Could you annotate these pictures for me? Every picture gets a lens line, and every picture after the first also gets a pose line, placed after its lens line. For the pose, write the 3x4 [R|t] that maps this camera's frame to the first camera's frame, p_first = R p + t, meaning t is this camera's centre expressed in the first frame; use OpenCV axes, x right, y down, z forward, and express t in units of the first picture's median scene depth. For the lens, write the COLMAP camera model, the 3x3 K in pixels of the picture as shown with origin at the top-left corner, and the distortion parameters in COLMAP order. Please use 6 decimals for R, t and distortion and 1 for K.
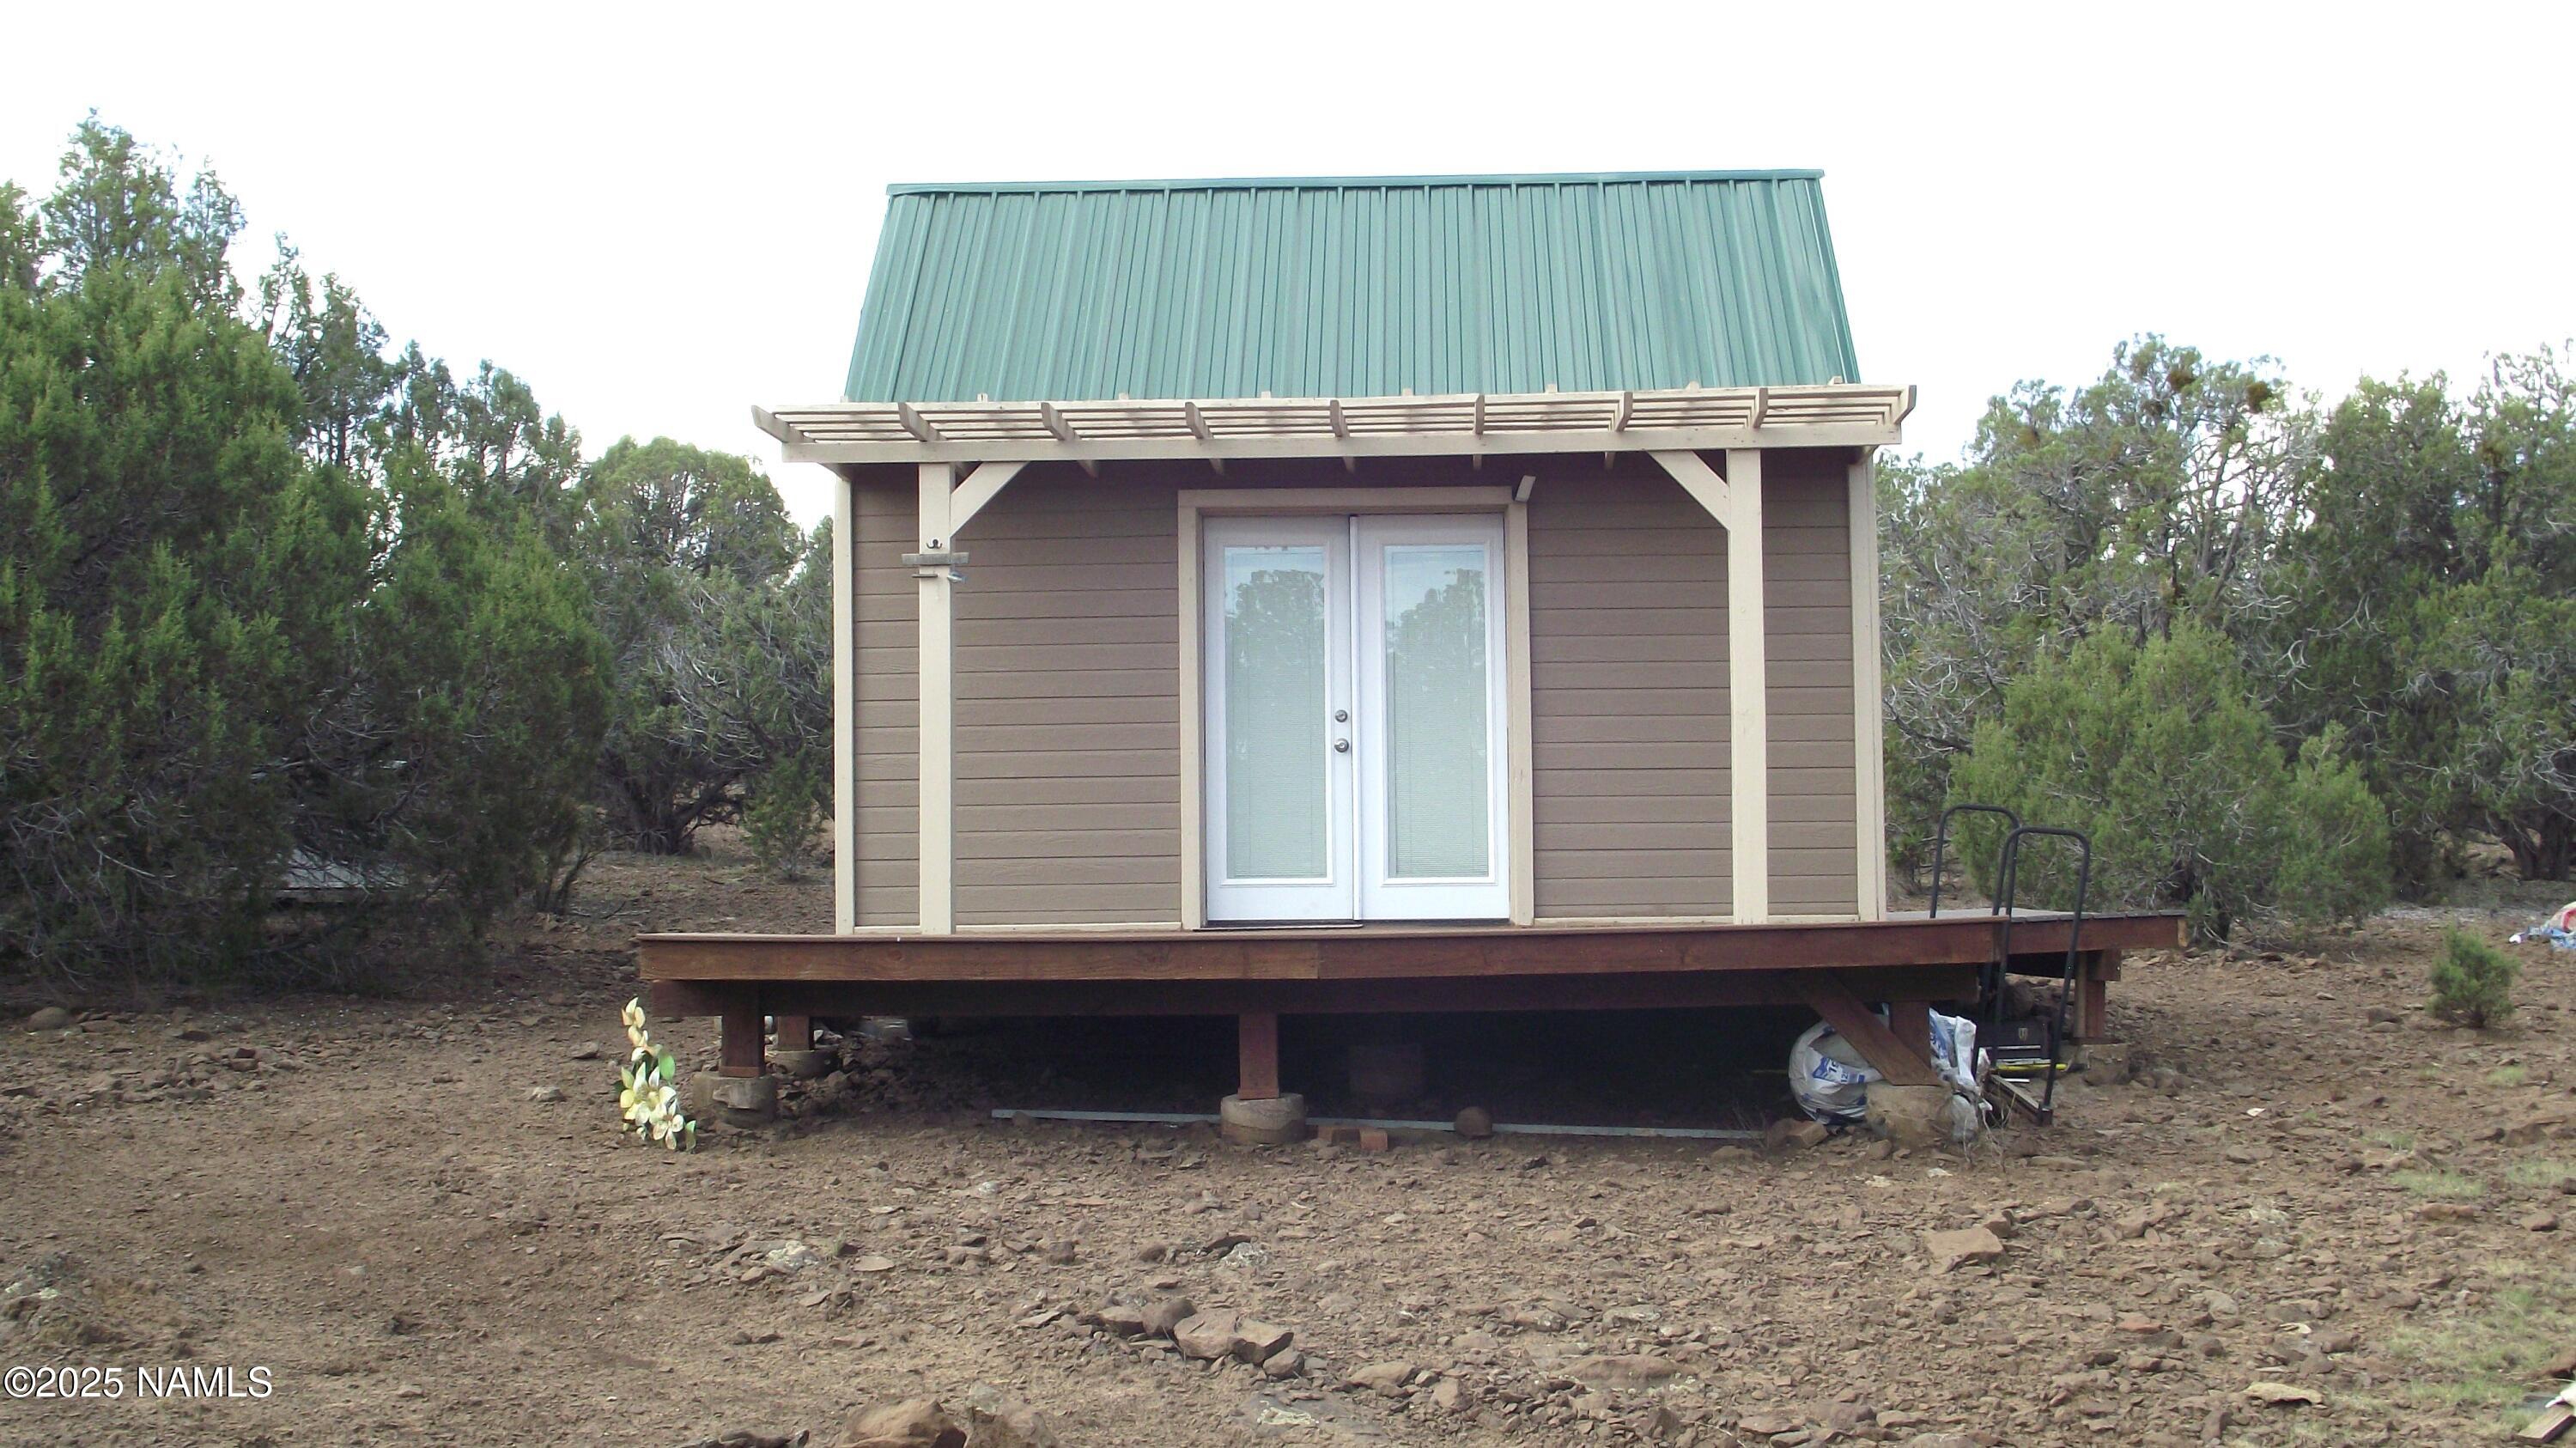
lens RADIAL K [[3254.3, 0, 1288.0], [0, 3254.3, 724.0], [0, 0, 1]] dist [-0.021783, -0.009178]
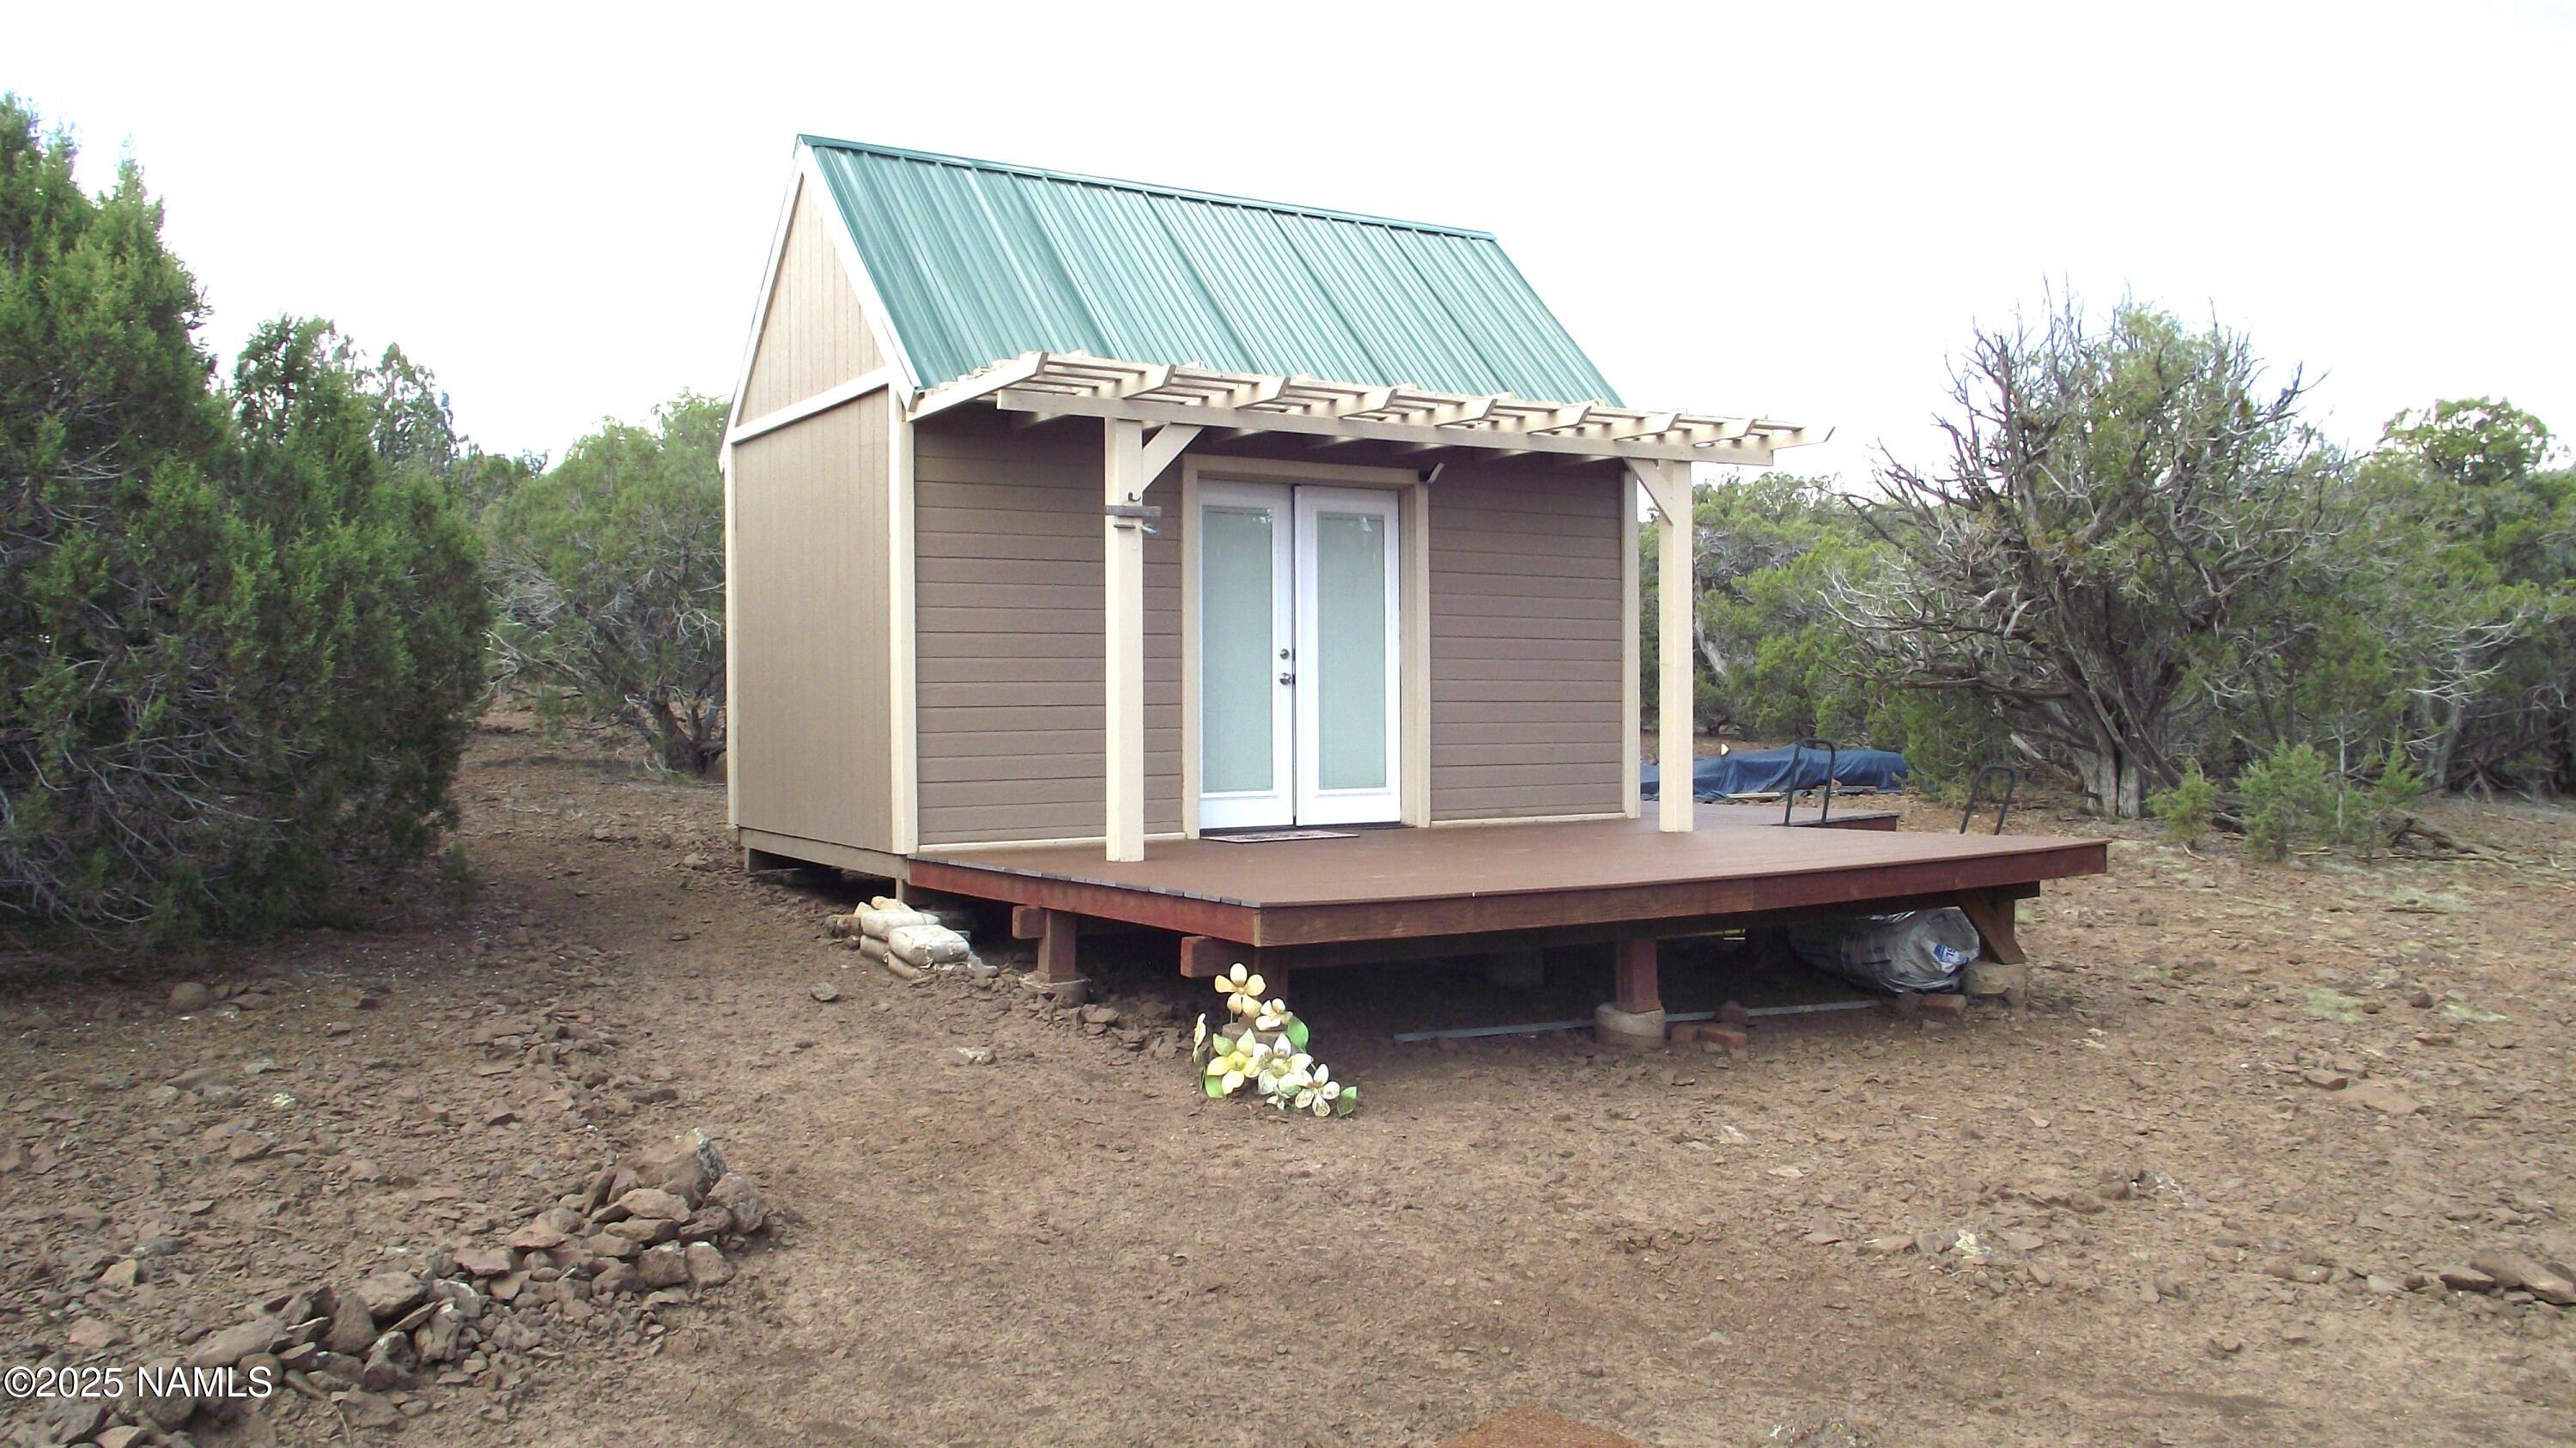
lens RADIAL K [[2154.4, 0, 1288.0], [0, 2154.4, 724.0], [0, 0, 1]] dist [-0.059394, 0.011681]
pose [[0.802042, -0.002093, 0.597264, -0.456988], [-0.037548, 0.997839, 0.053920, -0.019458], [-0.596086, -0.065672, 0.800230, 0.372139]]
